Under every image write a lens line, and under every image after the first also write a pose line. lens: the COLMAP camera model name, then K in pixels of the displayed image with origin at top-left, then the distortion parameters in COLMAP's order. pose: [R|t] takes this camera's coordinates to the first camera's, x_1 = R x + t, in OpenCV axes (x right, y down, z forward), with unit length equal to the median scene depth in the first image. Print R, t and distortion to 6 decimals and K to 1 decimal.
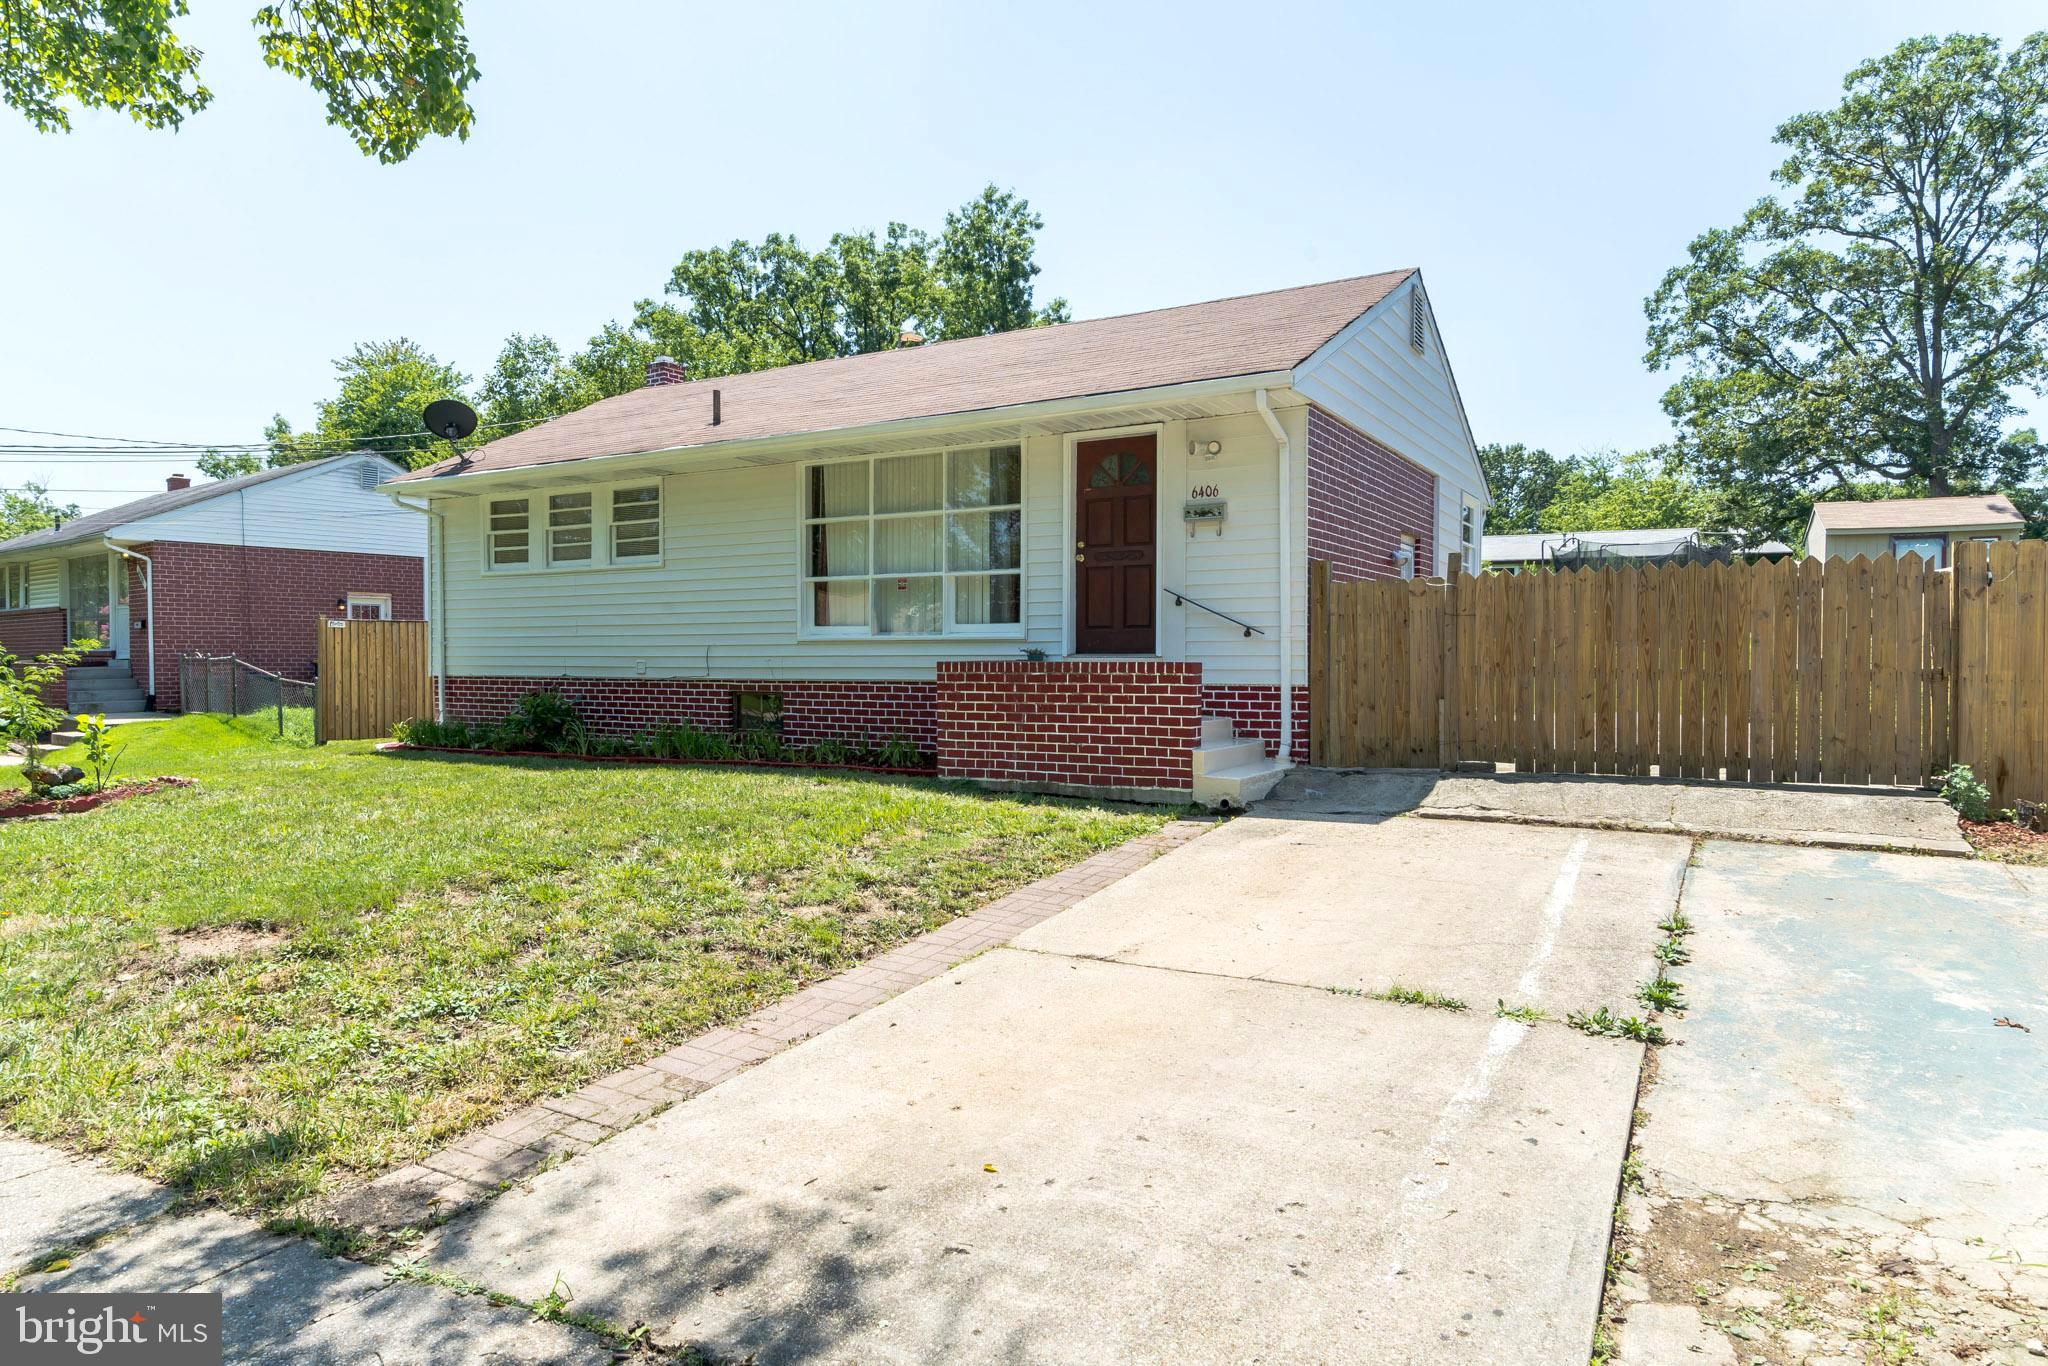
lens RADIAL K [[1213.8, 0, 973.2], [0, 1213.8, 679.3], [0, 0, 1]] dist [-0.017661, -0.000375]
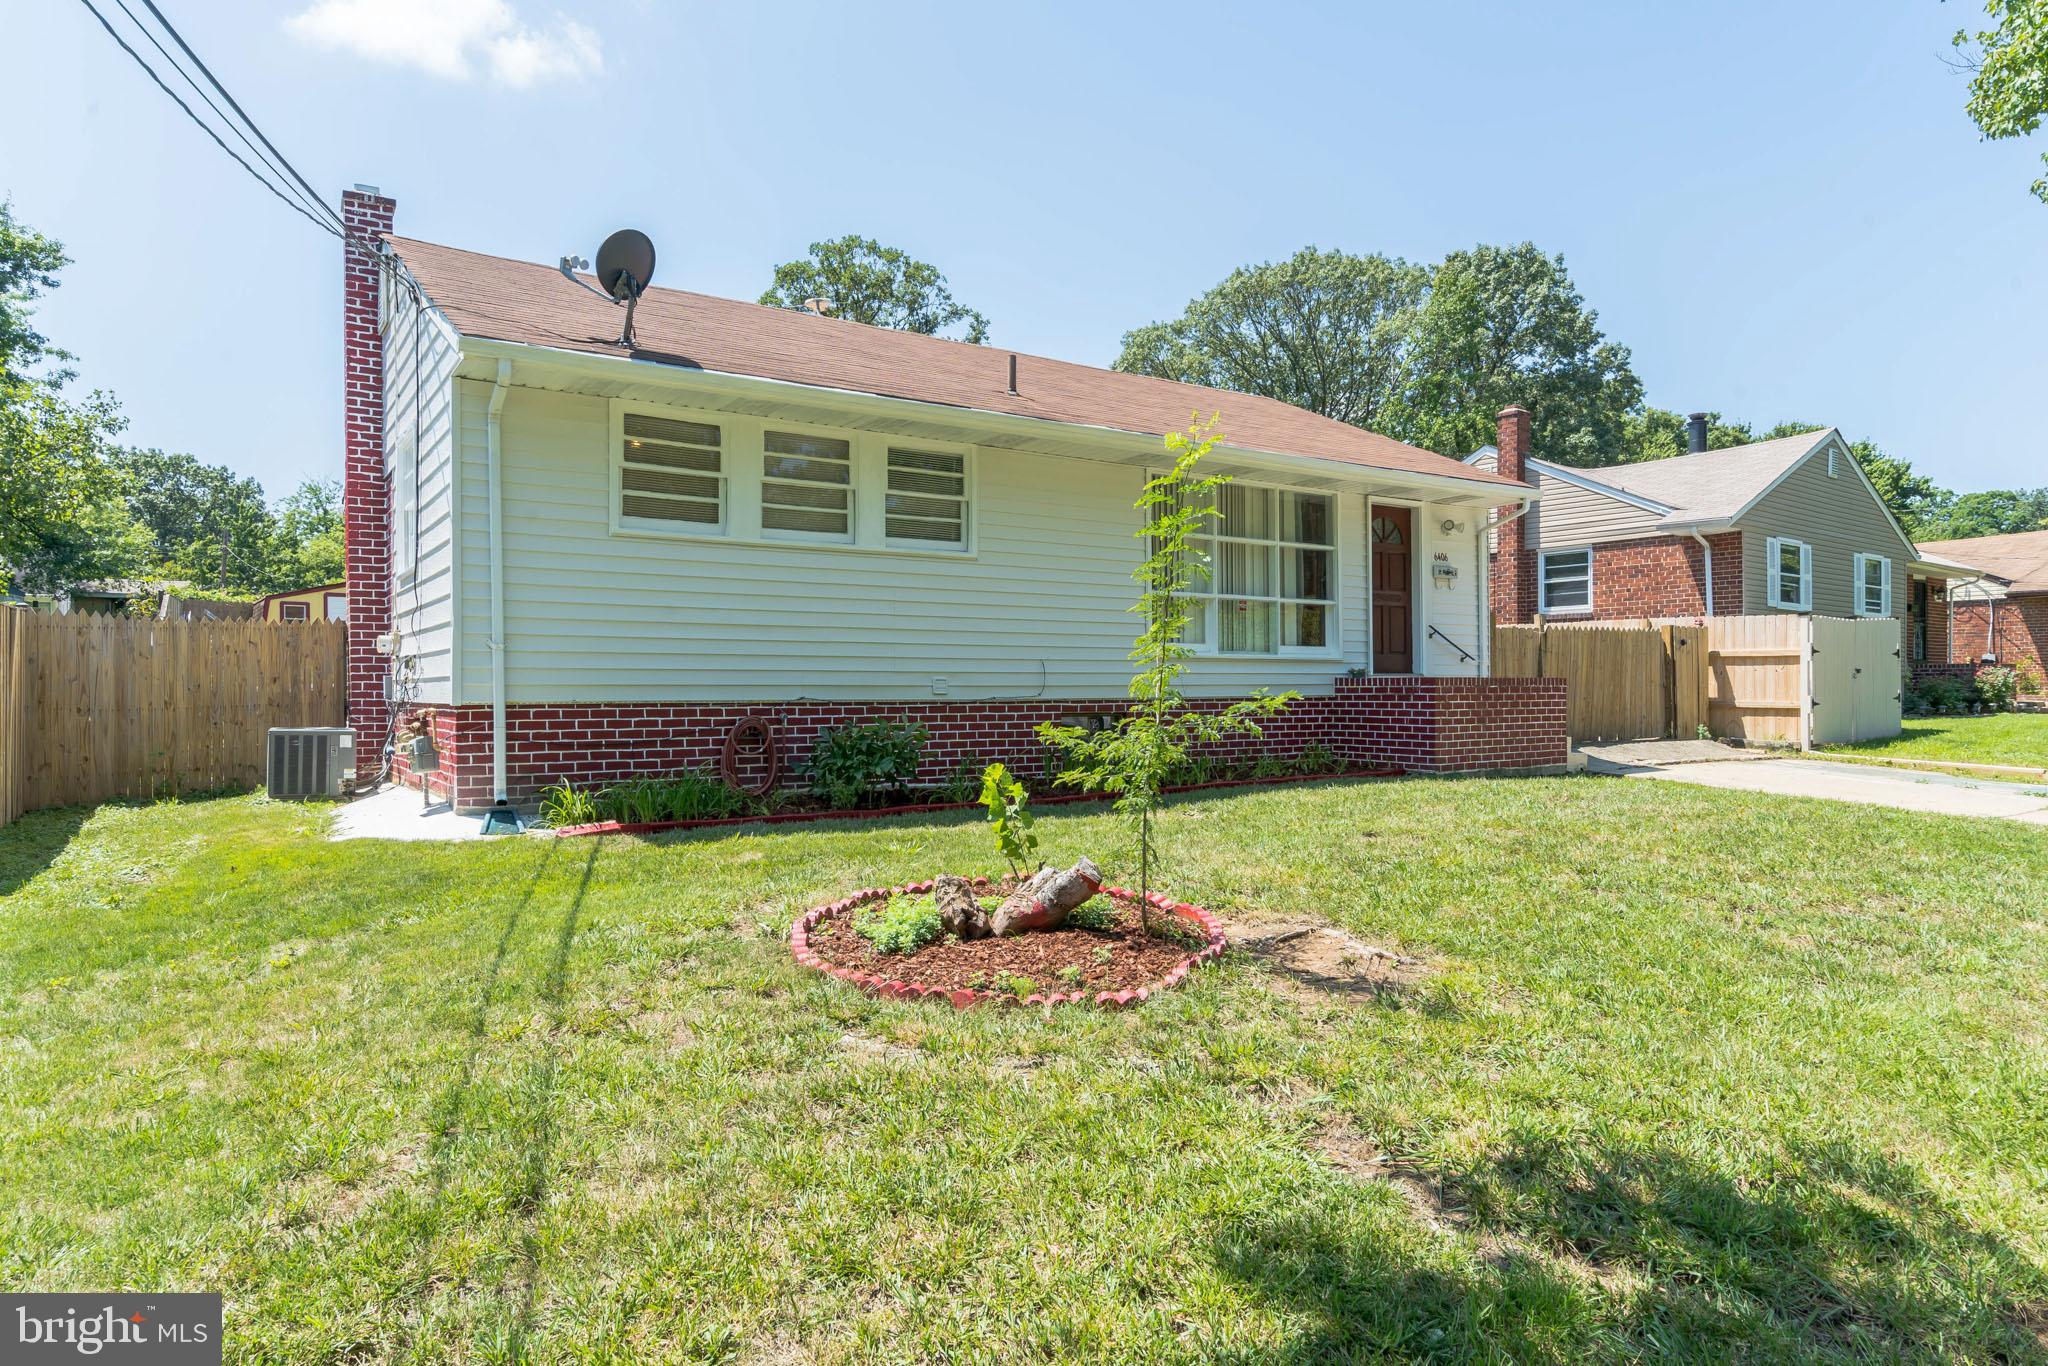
lens RADIAL K [[1213.8, 0, 973.2], [0, 1213.8, 679.3], [0, 0, 1]] dist [-0.017661, -0.000375]
pose [[0.438685, 0.000938, 0.898640, -1.160793], [0.014786, 0.999857, -0.008261, -0.009058], [-0.898519, 0.016911, 0.438608, 0.782629]]
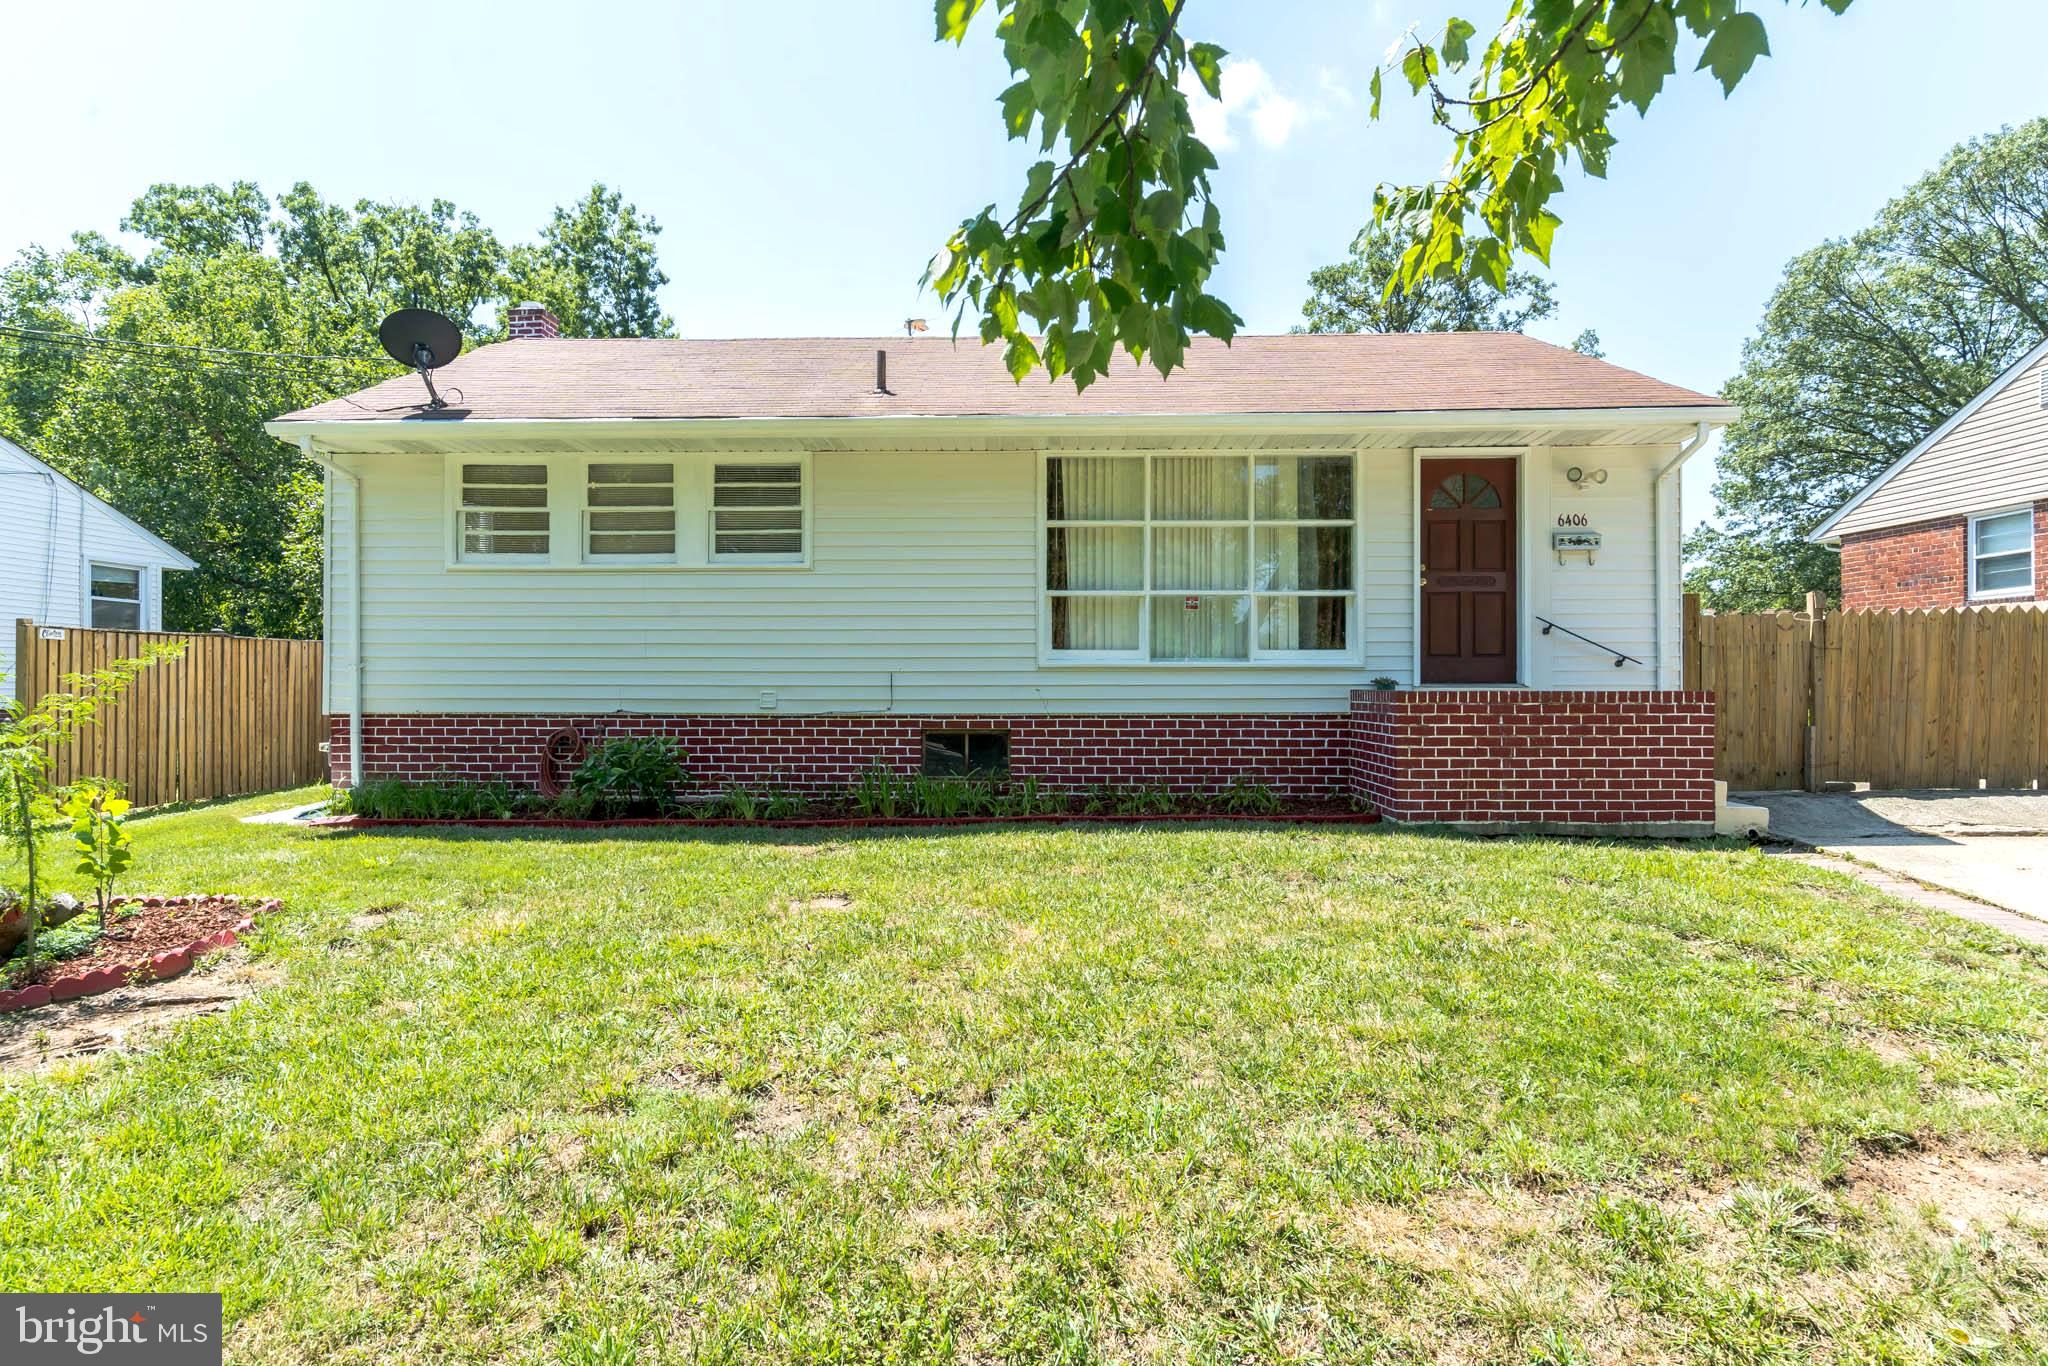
lens RADIAL K [[1156.3, 0, 1003.5], [0, 1156.3, 682.9], [0, 0, 1]] dist [0.000612, 0.000415]
pose [[0.875361, 0.003468, 0.483458, -0.602999], [0.008429, 0.999713, -0.022433, -0.003592], [-0.483397, 0.023712, 0.875080, 0.358276]]
